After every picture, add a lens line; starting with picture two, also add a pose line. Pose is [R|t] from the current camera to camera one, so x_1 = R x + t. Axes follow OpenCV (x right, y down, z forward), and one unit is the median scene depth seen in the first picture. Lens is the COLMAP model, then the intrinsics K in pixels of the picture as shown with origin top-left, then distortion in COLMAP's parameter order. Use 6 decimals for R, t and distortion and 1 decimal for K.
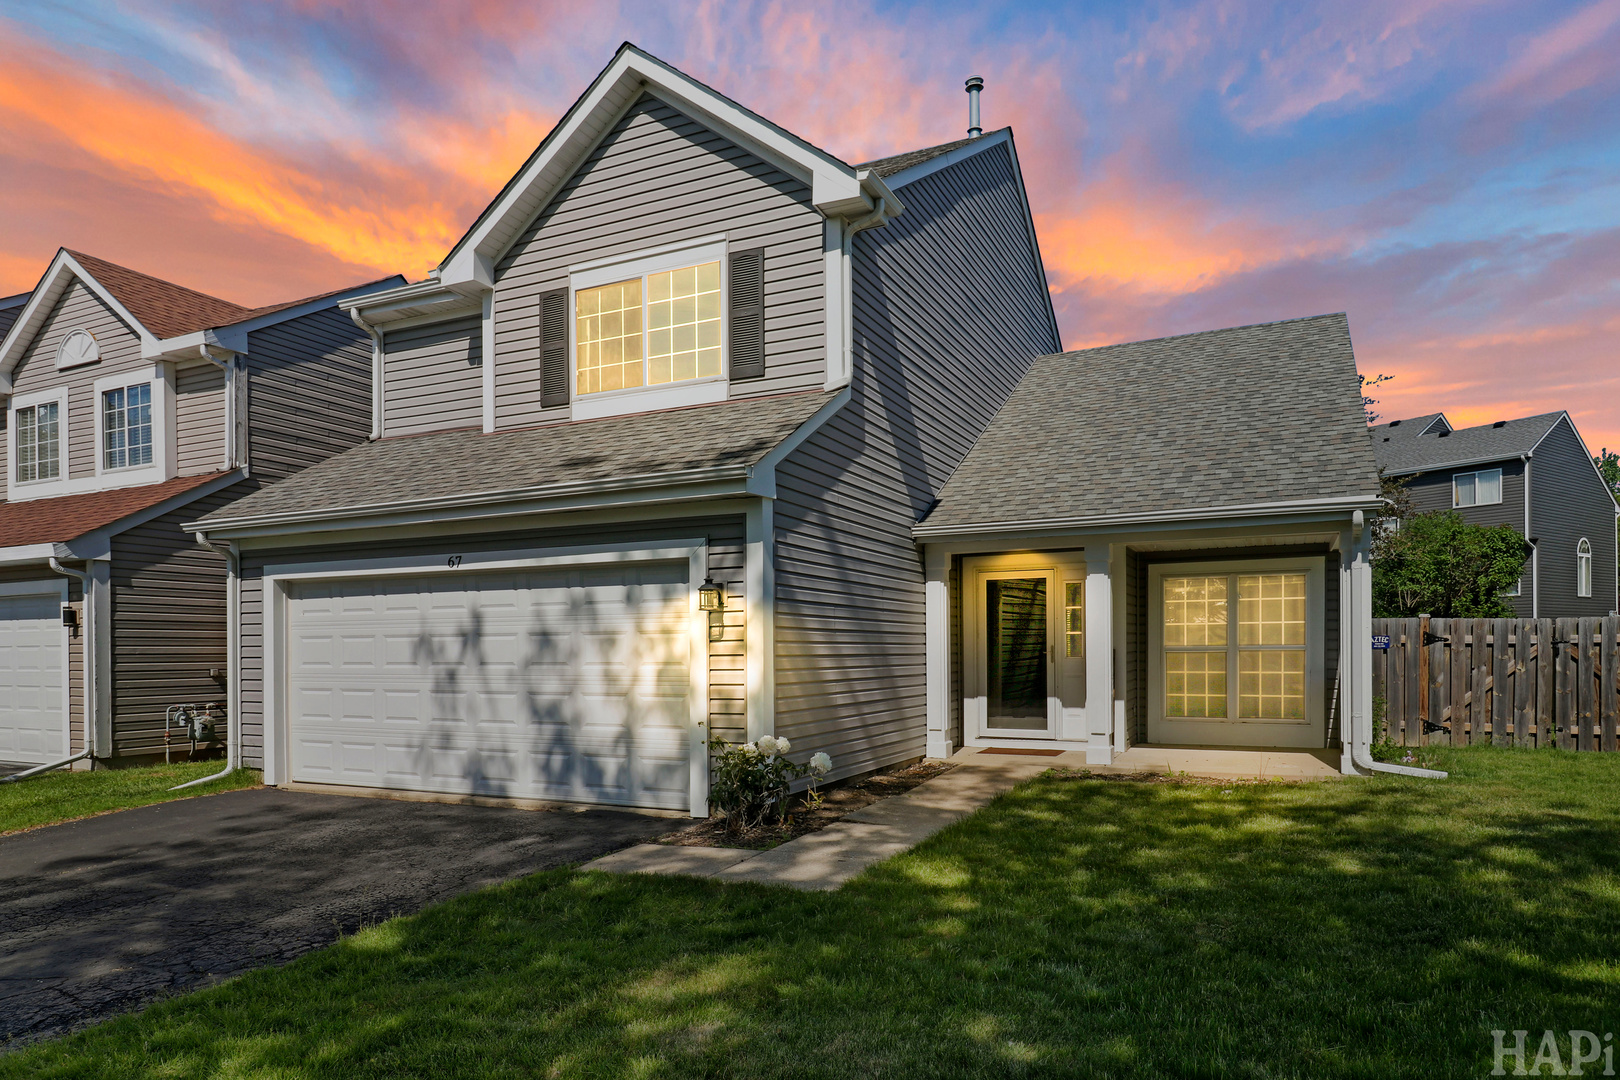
lens RADIAL K [[984.1, 0, 796.9], [0, 984.1, 561.1], [0, 0, 1]] dist [-0.001528, -0.003779]
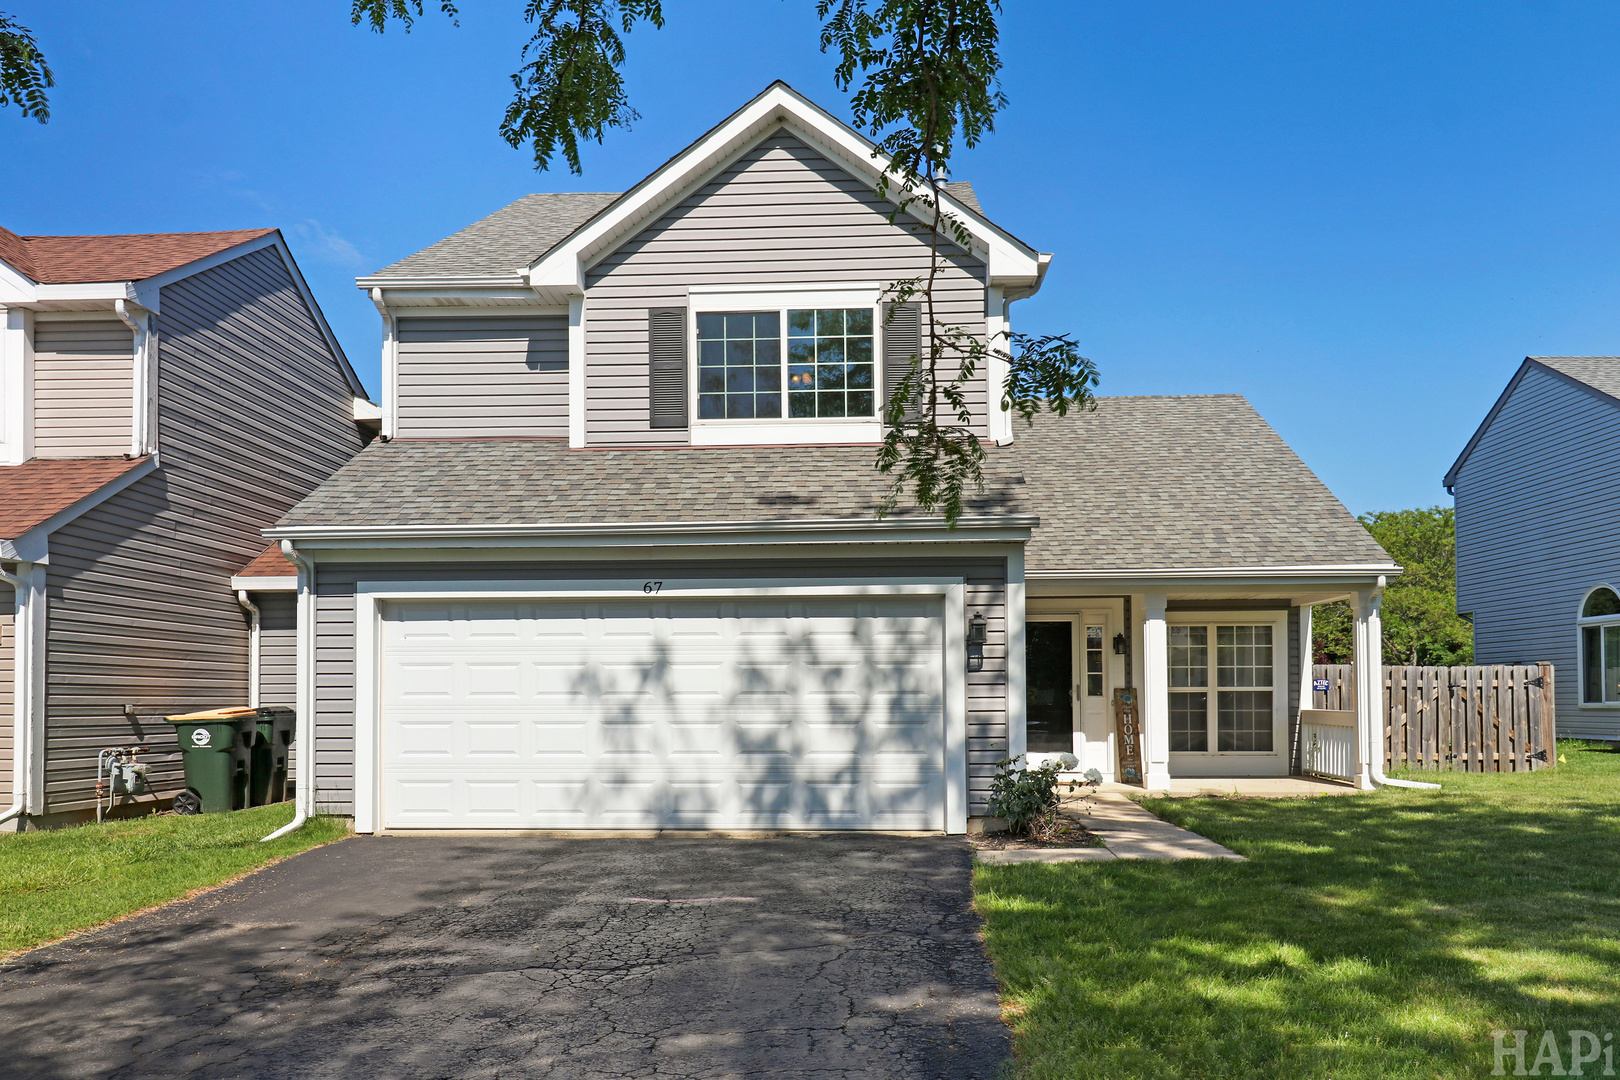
lens RADIAL K [[1196.2, 0, 809.0], [0, 1196.2, 535.4], [0, 0, 1]] dist [0.001450, 0.008038]
pose [[0.934065, 0.055342, 0.352788, -0.541730], [-0.037300, 0.997634, -0.057743, 0.010168], [-0.355149, 0.040777, 0.933920, -0.140160]]
